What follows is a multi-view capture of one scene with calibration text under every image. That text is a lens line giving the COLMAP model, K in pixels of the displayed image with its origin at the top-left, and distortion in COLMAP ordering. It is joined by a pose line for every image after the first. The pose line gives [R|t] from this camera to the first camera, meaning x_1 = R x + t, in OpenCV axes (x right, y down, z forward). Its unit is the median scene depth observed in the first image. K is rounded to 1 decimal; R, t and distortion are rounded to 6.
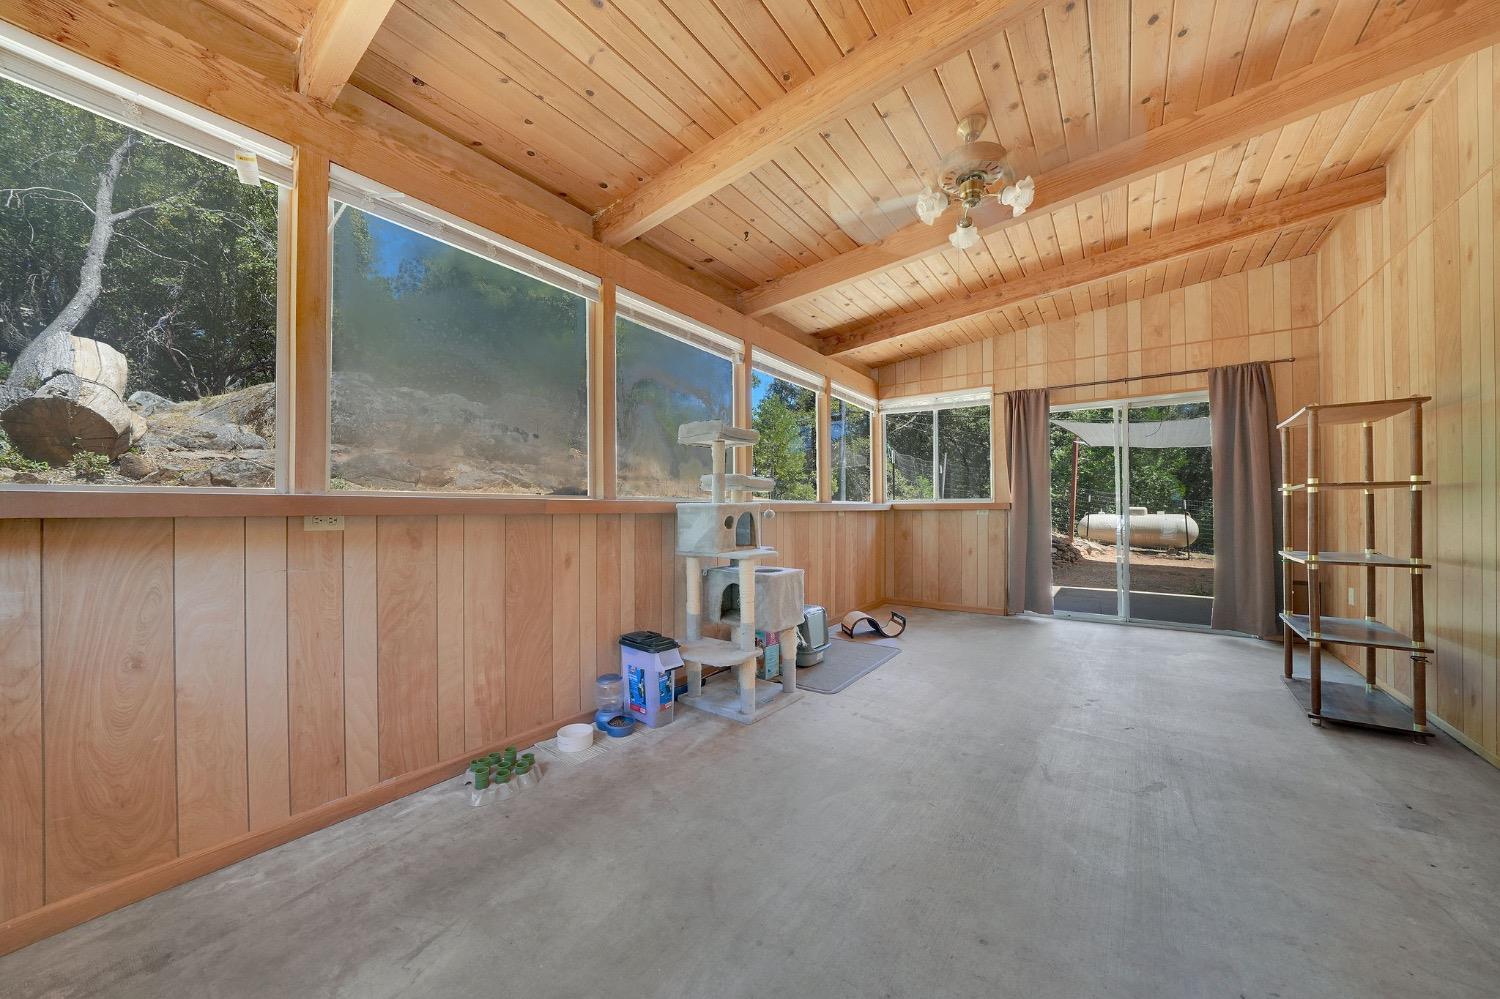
lens RADIAL K [[541.0, 0, 748.9], [0, 541.0, 502.9], [0, 0, 1]] dist [-0.011333, 0.000173]
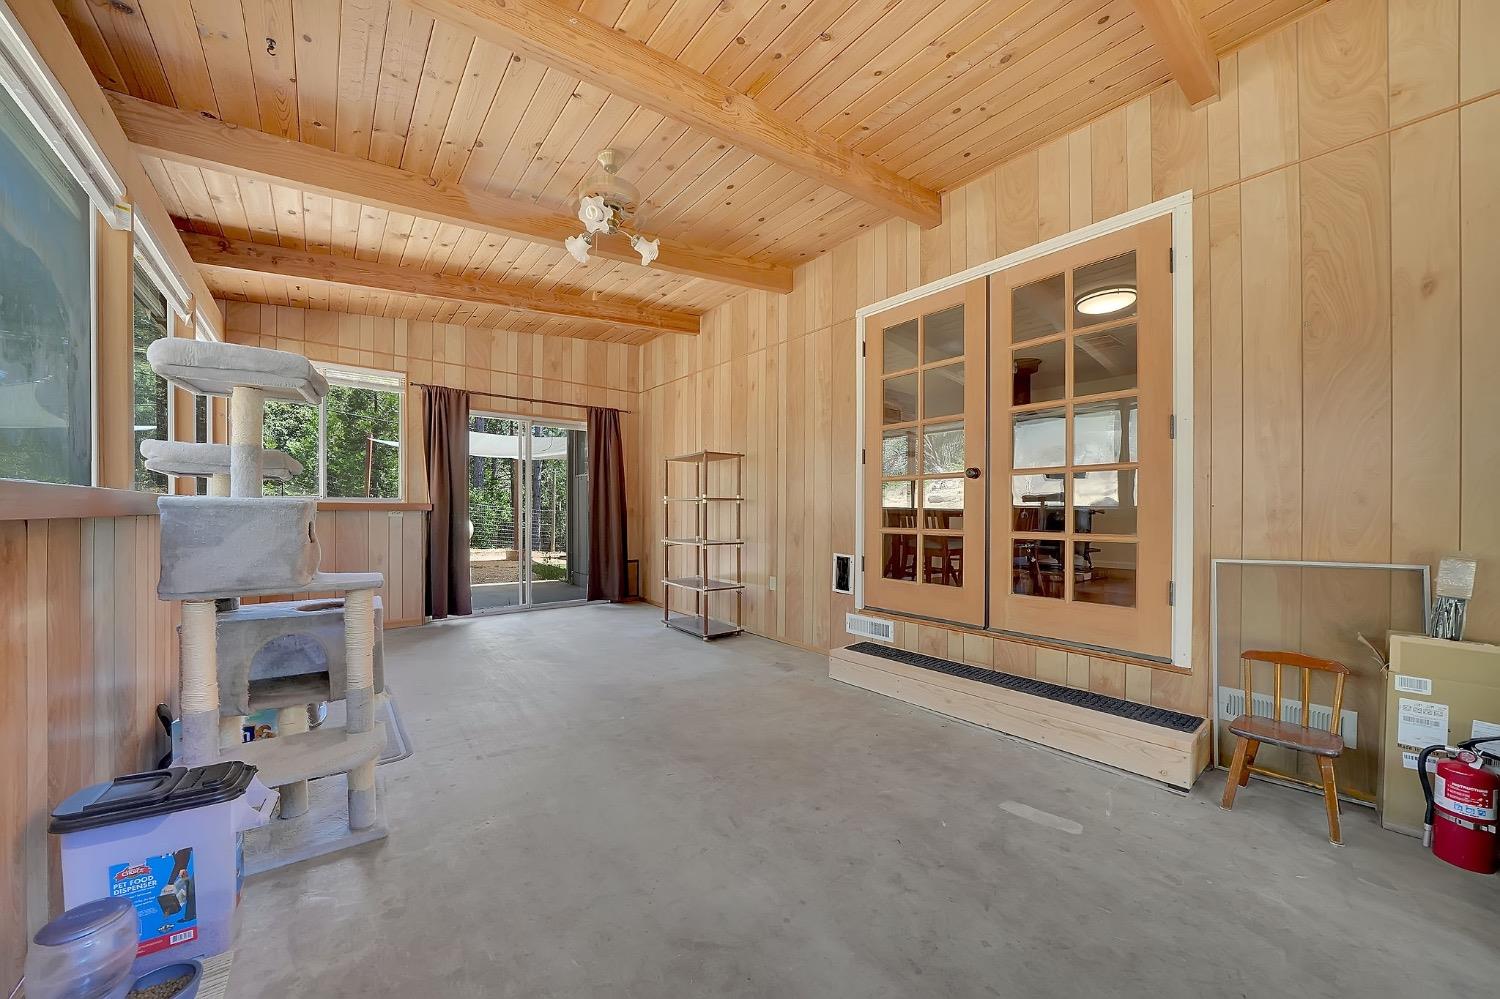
lens RADIAL K [[549.1, 0, 740.8], [0, 549.1, 510.5], [0, 0, 1]] dist [-0.012177, 0.000158]
pose [[0.255005, 0.005628, 0.966923, -0.443609], [-0.018648, 0.999826, -0.000902, 0.003012], [-0.966760, -0.017801, 0.255065, 0.347548]]
